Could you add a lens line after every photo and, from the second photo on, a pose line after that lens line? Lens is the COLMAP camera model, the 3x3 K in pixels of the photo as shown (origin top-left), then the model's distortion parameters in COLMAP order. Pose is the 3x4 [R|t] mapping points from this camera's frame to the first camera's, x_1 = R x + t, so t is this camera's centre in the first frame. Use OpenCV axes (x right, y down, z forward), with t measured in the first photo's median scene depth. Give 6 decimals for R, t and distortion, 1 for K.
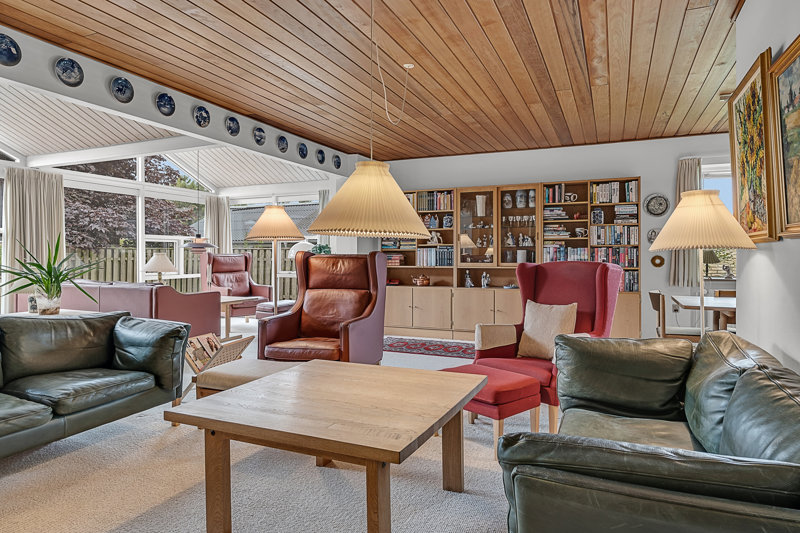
lens RADIAL K [[478.5, 0, 400.0], [0, 478.5, 266.5], [0, 0, 1]] dist [-0.001182, -0.000205]
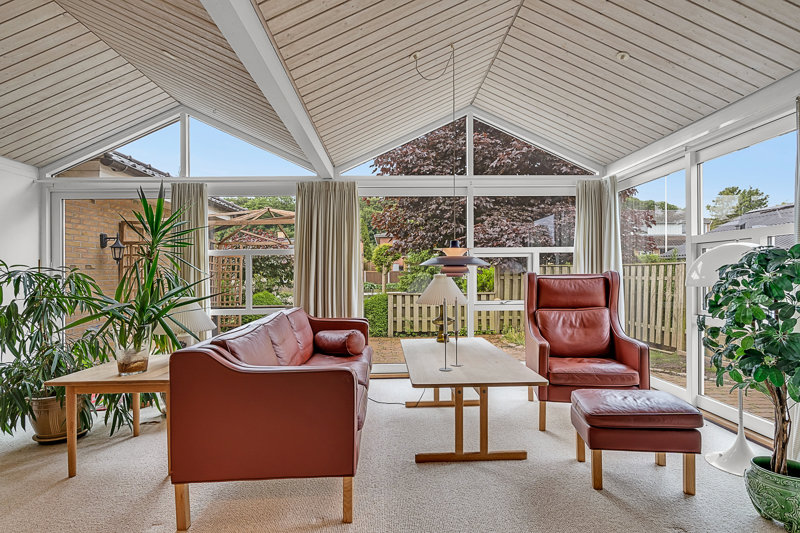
lens RADIAL K [[478.5, 0, 400.0], [0, 478.5, 266.5], [0, 0, 1]] dist [-0.001182, -0.000205]
pose [[0.453381, -0.033184, -0.890699, 0.041661], [-0.000508, 0.999297, -0.037489, -0.014997], [0.891317, 0.017449, 0.453046, 0.573461]]
